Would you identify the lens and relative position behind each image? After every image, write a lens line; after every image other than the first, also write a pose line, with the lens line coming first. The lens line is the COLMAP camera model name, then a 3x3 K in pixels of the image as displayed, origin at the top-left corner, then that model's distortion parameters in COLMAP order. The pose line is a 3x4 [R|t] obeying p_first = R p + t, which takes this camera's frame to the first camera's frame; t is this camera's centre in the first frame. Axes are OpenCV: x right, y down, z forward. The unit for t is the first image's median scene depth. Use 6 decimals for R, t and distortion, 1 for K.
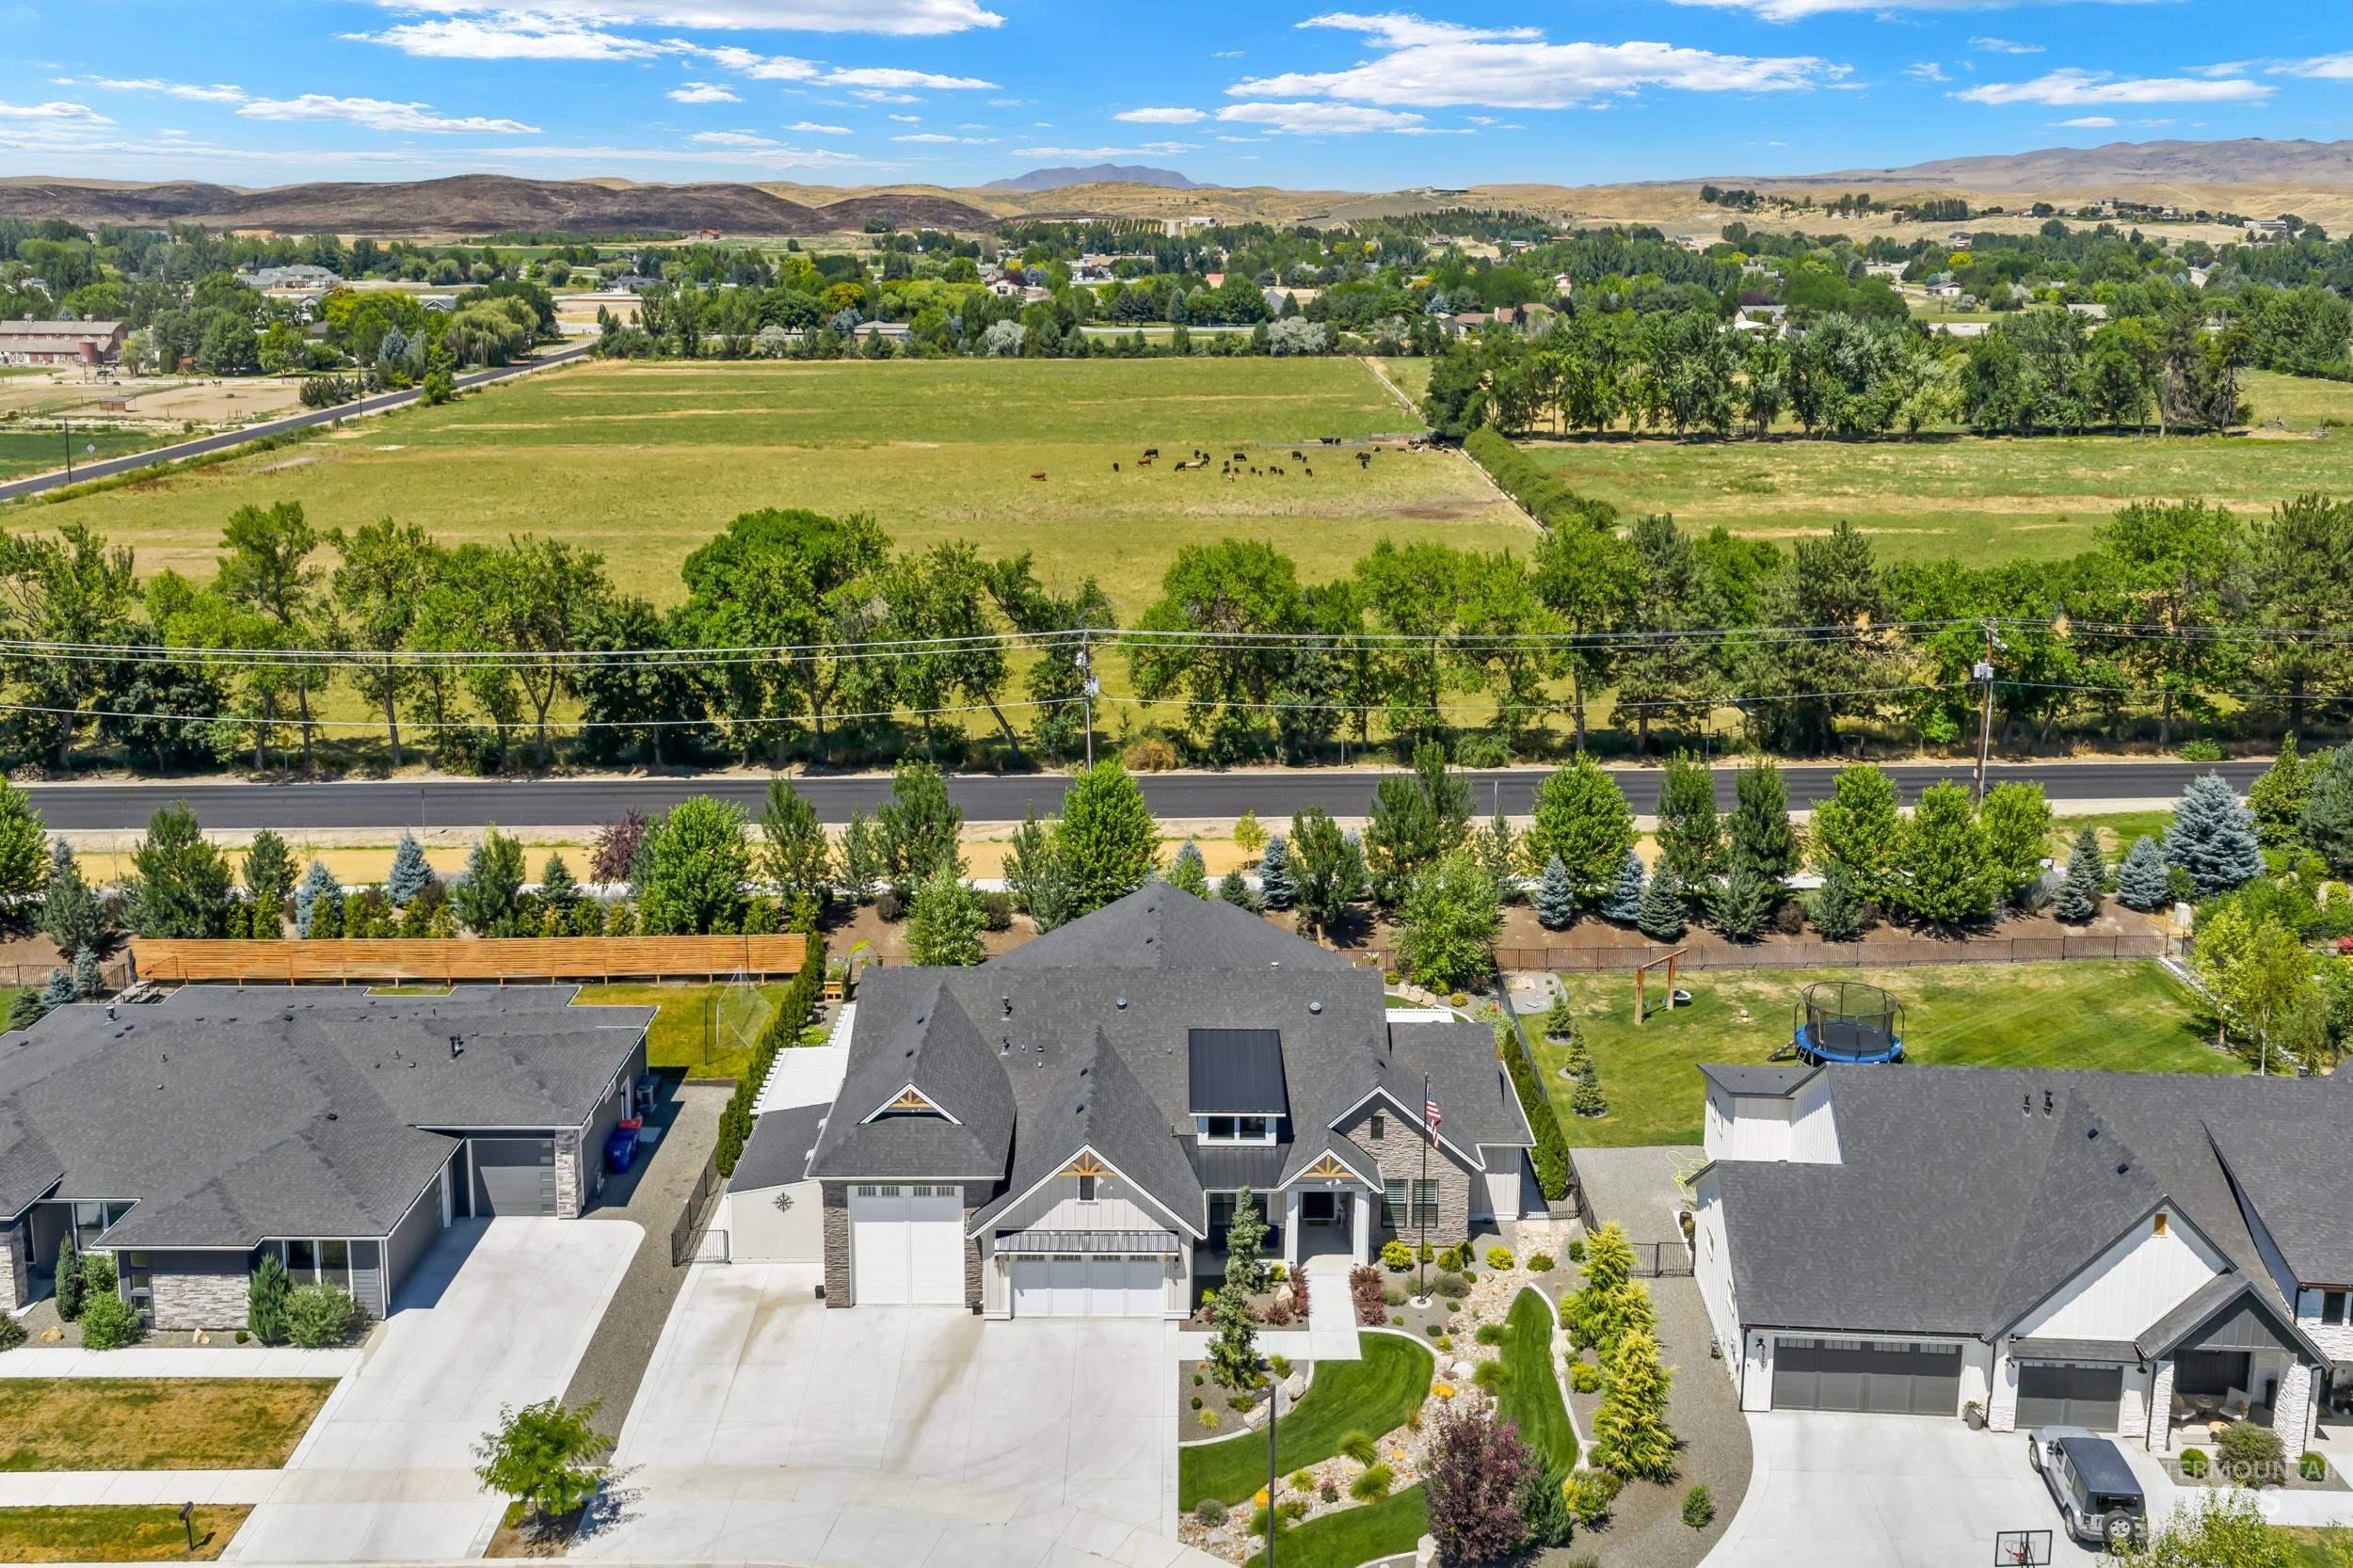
lens RADIAL K [[1524.3, 0, 1218.4], [0, 1524.3, 777.6], [0, 0, 1]] dist [0.008306, 0.000262]
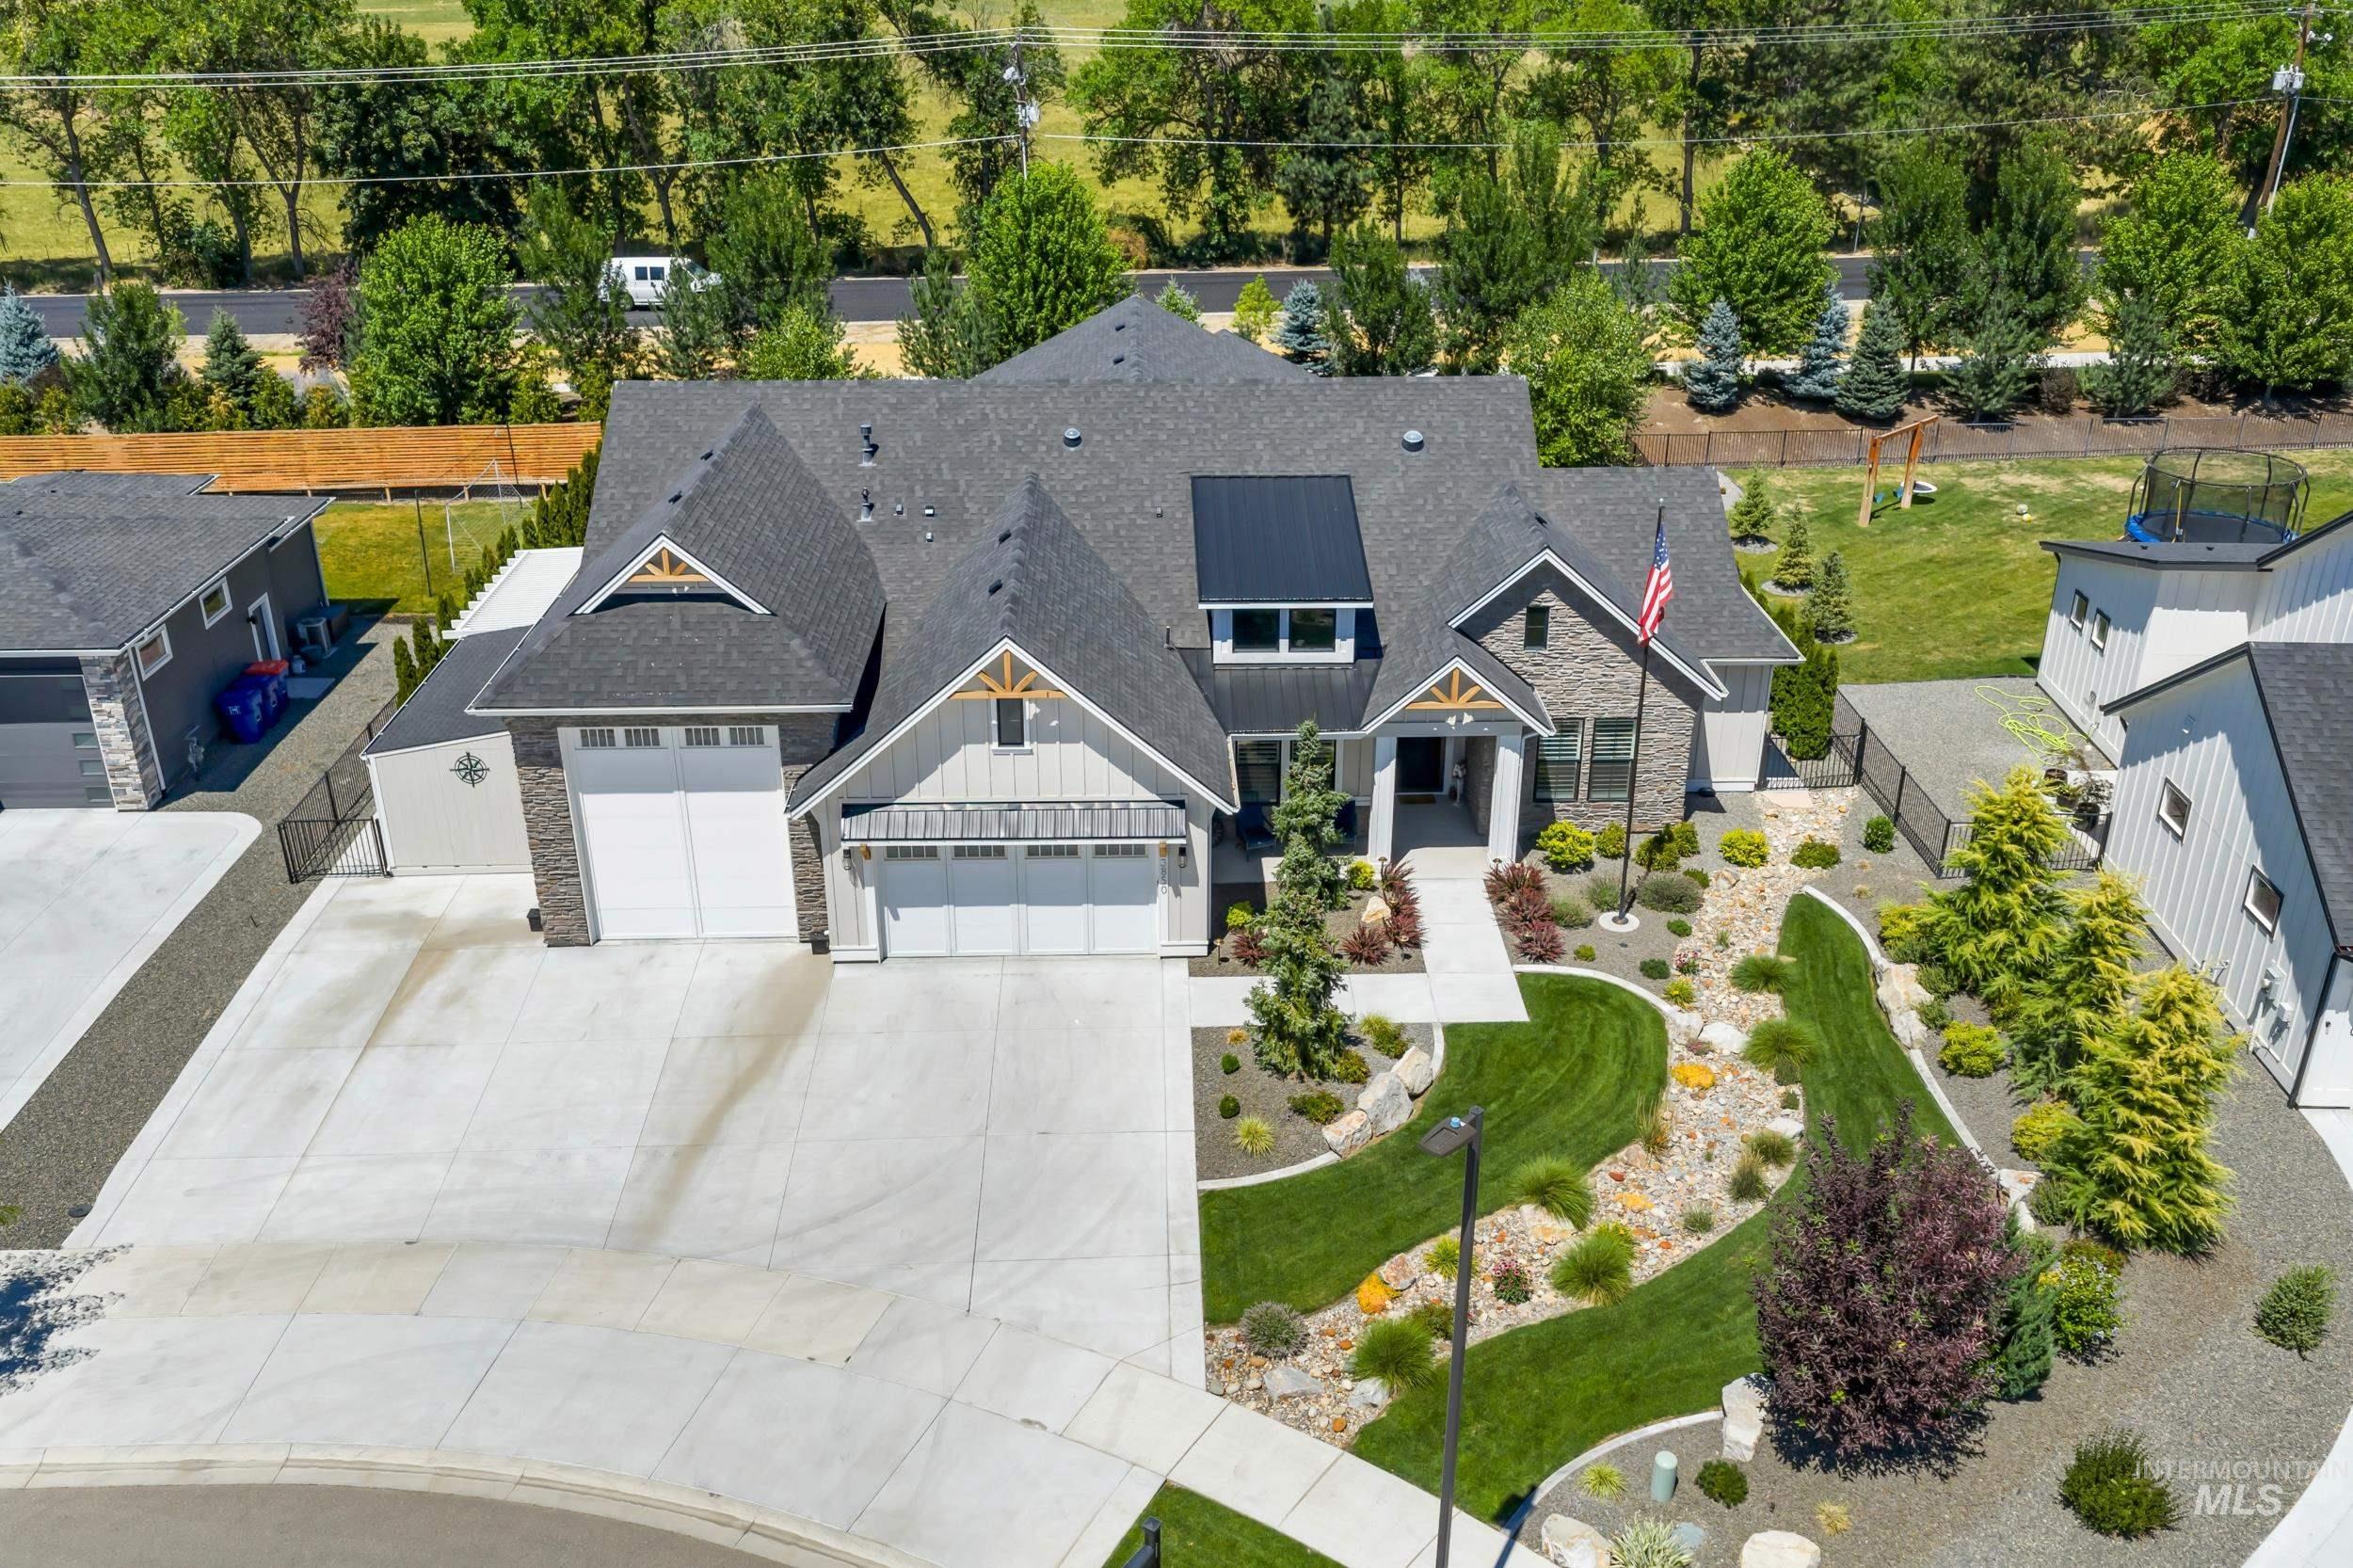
lens RADIAL K [[1875.3, 0, 1303.6], [0, 1875.3, 782.5], [0, 0, 1]] dist [0.012162, -0.006809]
pose [[0.998586, -0.009746, 0.052256, -0.017845], [-0.003326, 0.969666, 0.244412, 0.122142], [-0.053053, -0.244241, 0.968262, 0.339938]]
